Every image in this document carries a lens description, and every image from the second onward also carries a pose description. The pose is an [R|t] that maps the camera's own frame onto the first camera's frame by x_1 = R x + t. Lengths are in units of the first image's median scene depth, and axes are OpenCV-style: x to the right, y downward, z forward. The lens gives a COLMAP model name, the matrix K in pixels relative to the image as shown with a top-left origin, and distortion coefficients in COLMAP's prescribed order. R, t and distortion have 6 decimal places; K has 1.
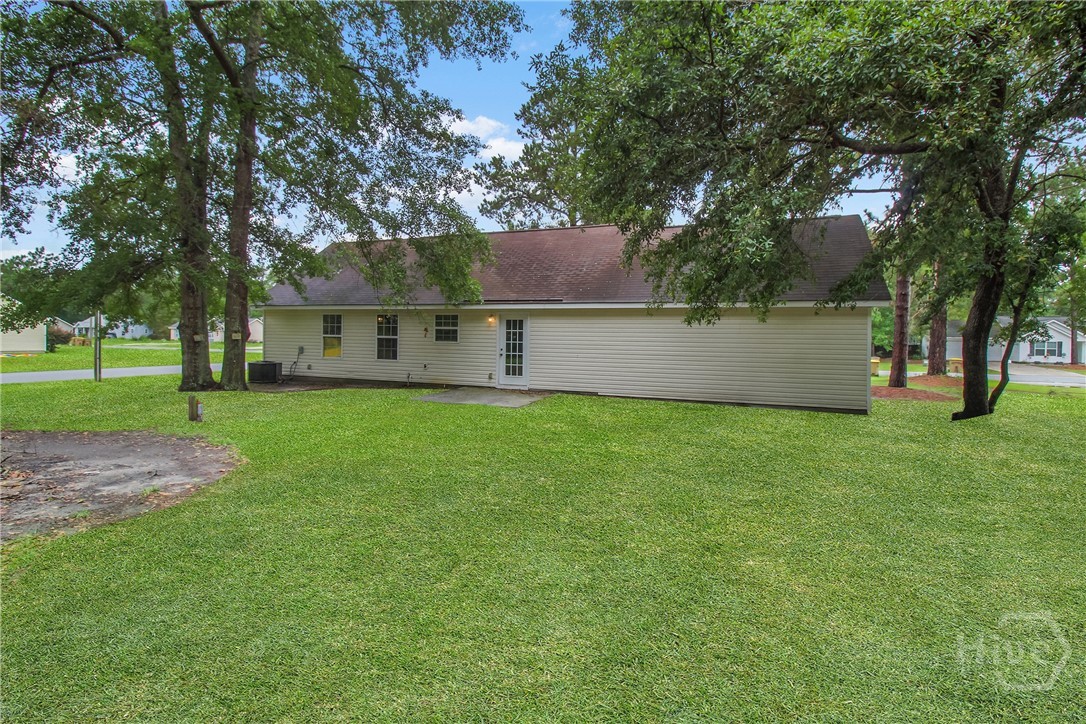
lens RADIAL K [[512.6, 0, 544.8], [0, 512.6, 338.5], [0, 0, 1]] dist [-0.001207, -0.000702]
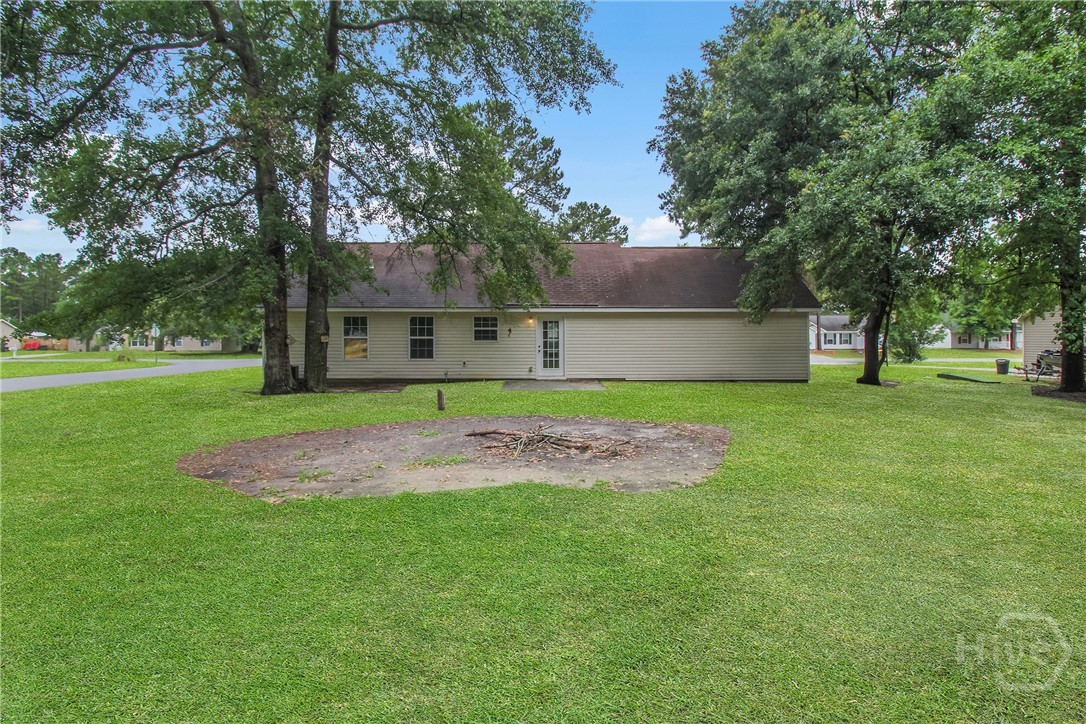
lens RADIAL K [[512.6, 0, 544.8], [0, 512.6, 338.5], [0, 0, 1]] dist [-0.001207, -0.000702]
pose [[0.922137, -0.016569, 0.386508, -0.528092], [0.016320, 0.999859, 0.003925, -0.001240], [-0.386519, 0.002689, 0.922278, -0.086838]]
